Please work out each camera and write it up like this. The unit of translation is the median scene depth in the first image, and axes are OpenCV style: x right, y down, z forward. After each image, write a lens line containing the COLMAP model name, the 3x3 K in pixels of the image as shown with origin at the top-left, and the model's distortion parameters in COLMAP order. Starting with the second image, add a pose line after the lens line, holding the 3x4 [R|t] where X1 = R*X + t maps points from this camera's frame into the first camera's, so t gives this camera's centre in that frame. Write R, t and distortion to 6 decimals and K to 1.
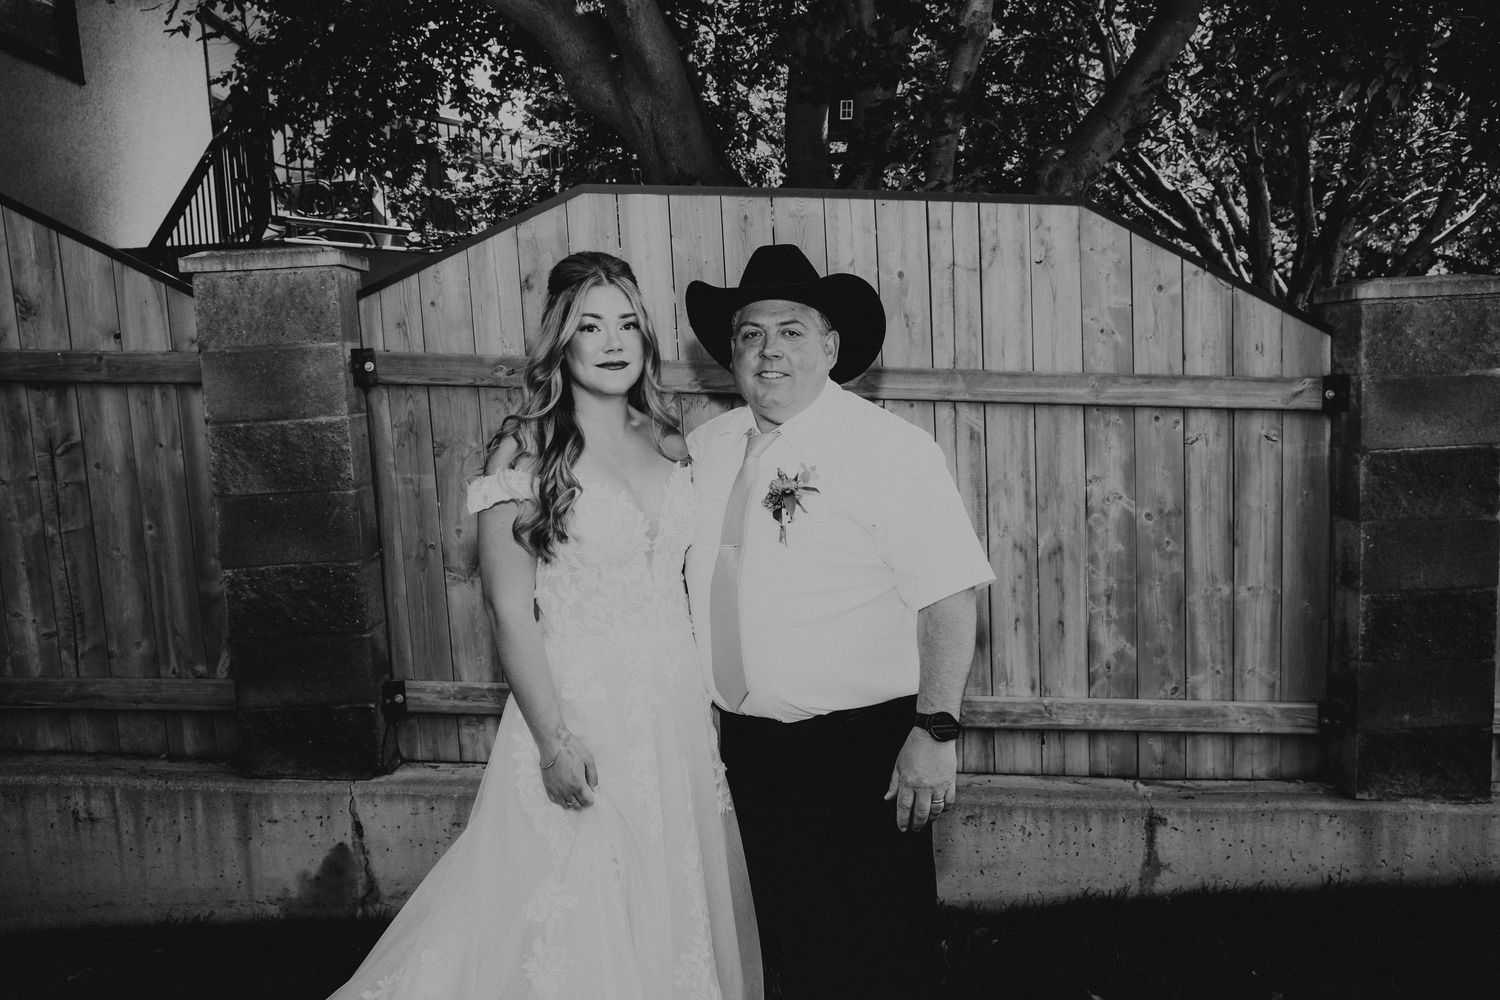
lens RADIAL K [[1218.3, 0, 747.2], [0, 1218.3, 505.5], [0, 0, 1]] dist [-0.074521, 0.101946]
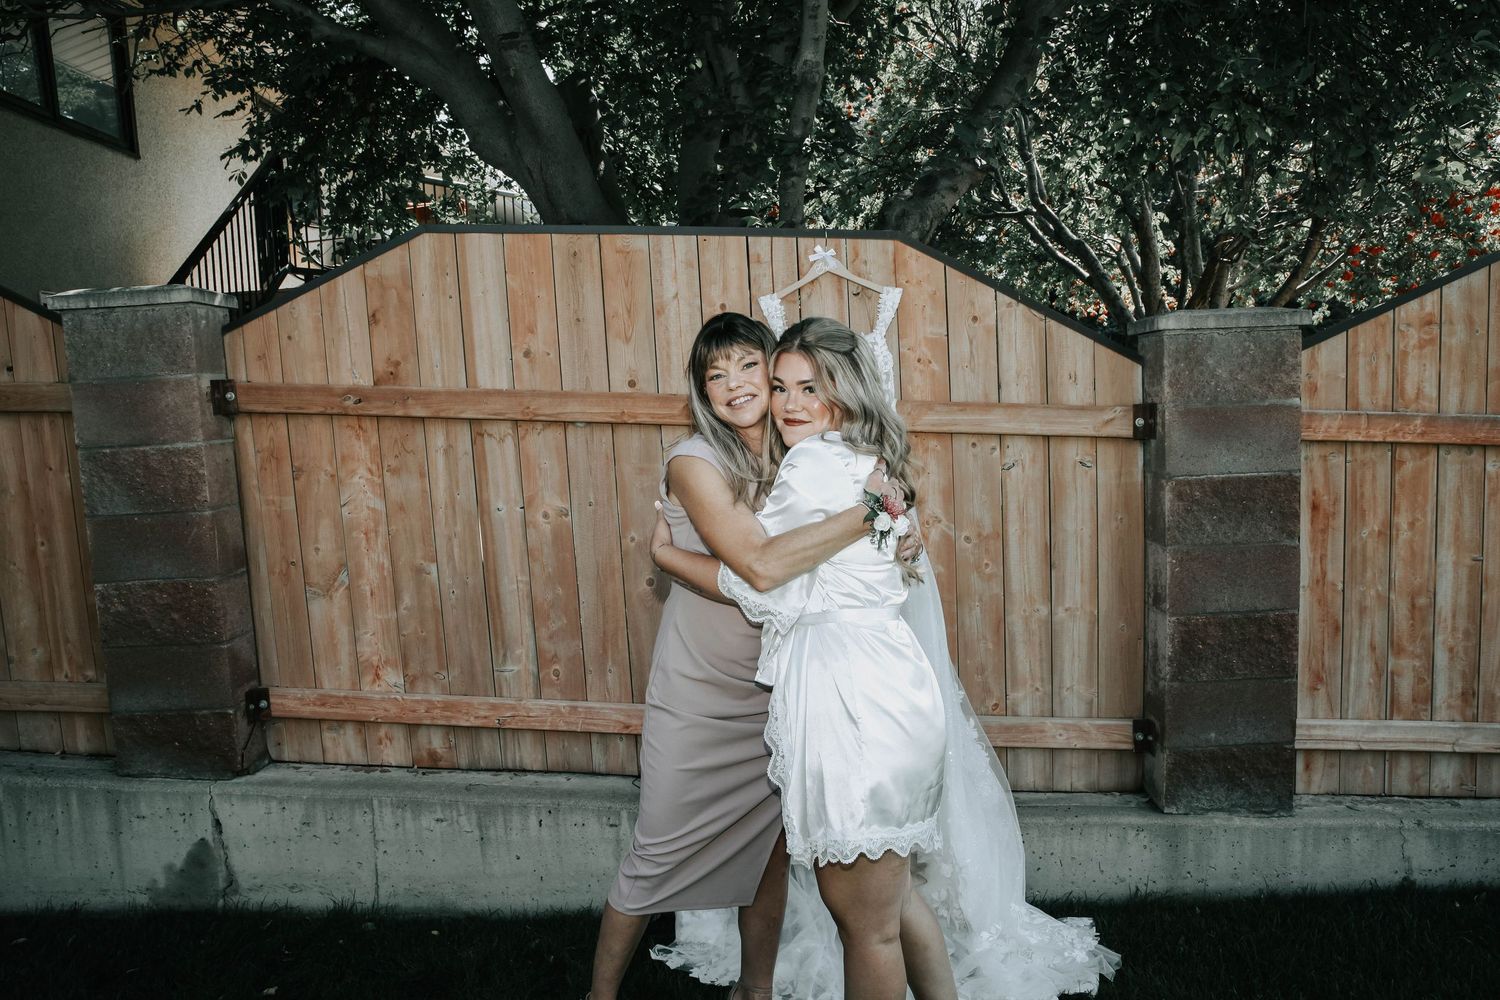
lens RADIAL K [[1024.0, 0, 747.9], [0, 1024.0, 505.3], [0, 0, 1]] dist [-0.111998, 0.088913]
pose [[0.999480, 0.004142, -0.031968, 0.174371], [-0.004434, 0.999949, -0.009060, -0.011656], [0.031929, 0.009197, 0.999448, 0.125006]]
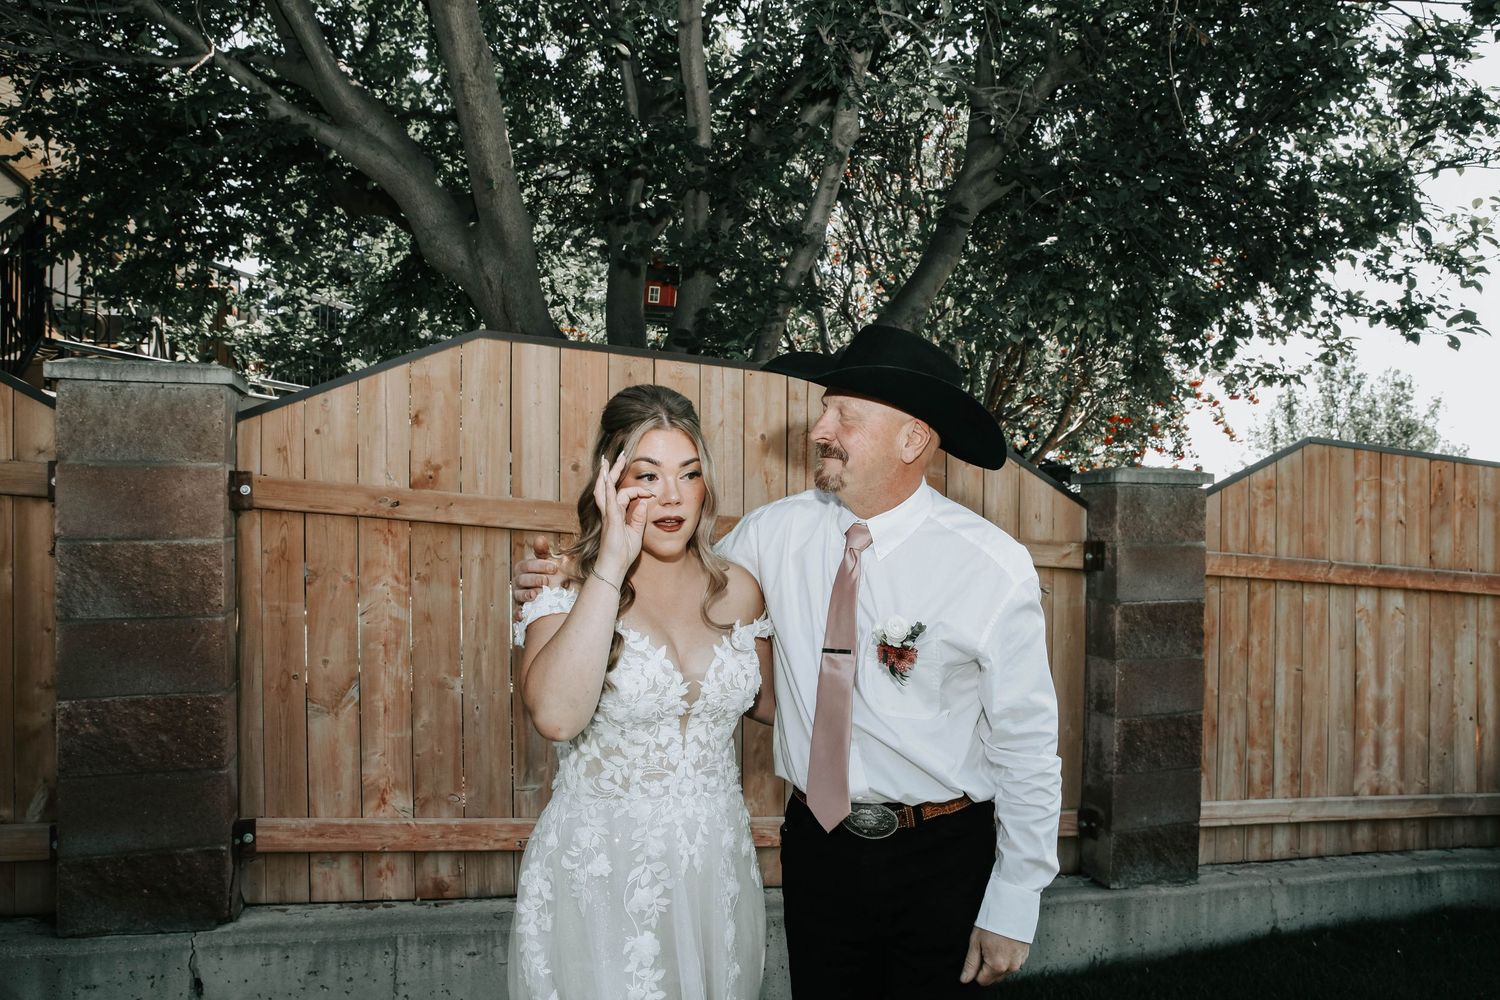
lens RADIAL K [[1014.3, 0, 747.6], [0, 1014.3, 505.5], [0, 0, 1]] dist [-0.108447, 0.080570]
pose [[0.951487, 0.054061, 0.302902, -0.166391], [-0.015162, 0.991486, -0.129330, -0.005235], [-0.307315, 0.118463, 0.944205, 0.122107]]
